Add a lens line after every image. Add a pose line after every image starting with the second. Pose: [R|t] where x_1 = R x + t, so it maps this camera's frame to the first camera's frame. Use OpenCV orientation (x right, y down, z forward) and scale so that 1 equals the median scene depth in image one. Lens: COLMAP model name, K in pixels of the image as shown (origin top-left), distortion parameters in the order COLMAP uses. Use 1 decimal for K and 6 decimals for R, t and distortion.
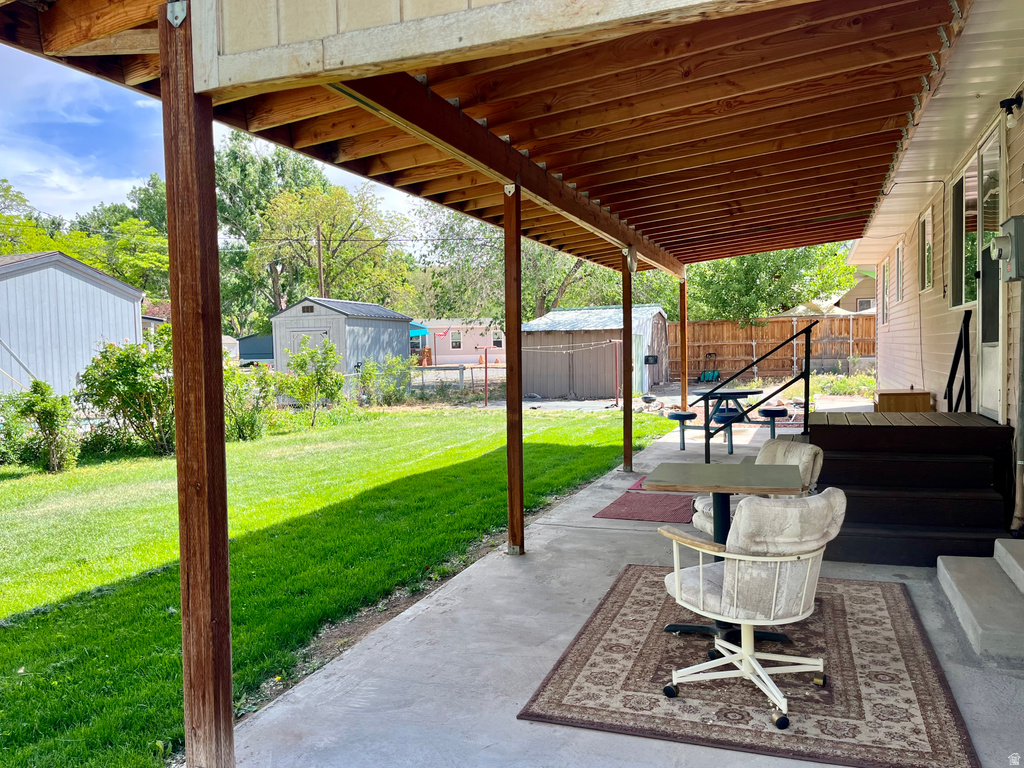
lens RADIAL K [[783.1, 0, 503.8], [0, 783.1, 388.3], [0, 0, 1]] dist [0.064211, -0.079779]
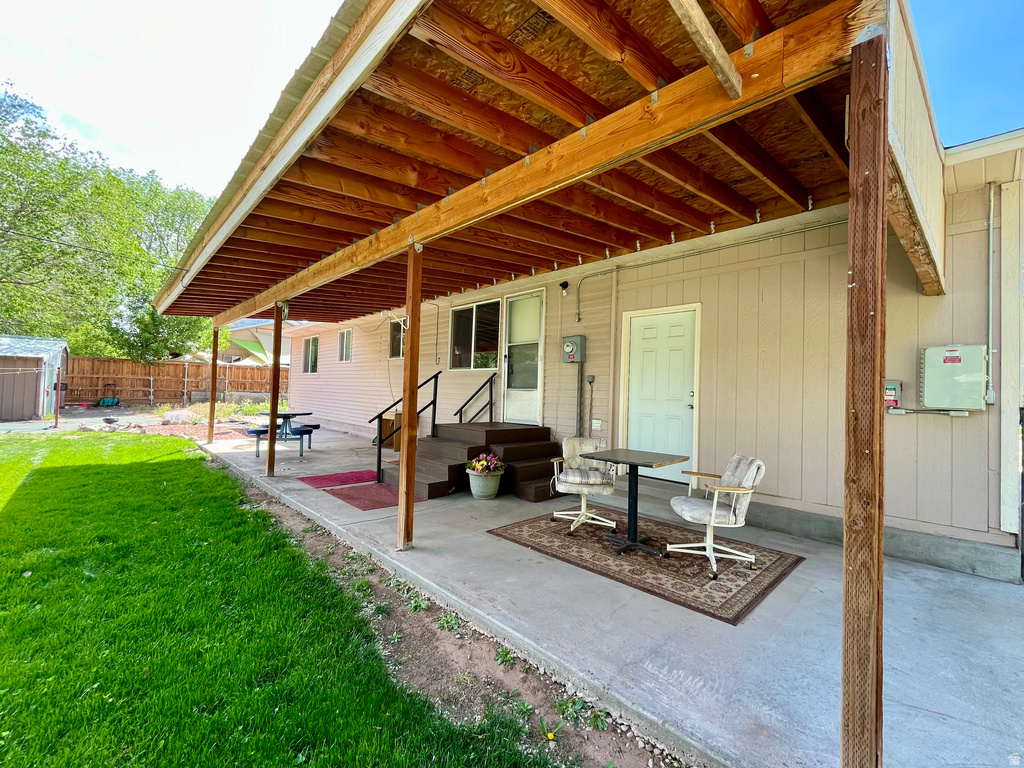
lens RADIAL K [[442.2, 0, 510.3], [0, 442.2, 381.8], [0, 0, 1]] dist [-0.002898, -0.000139]
pose [[0.427134, 0.060173, 0.902184, -0.249330], [0.001235, 0.997743, -0.067132, 0.002224], [-0.904187, 0.029789, 0.426096, 0.264716]]
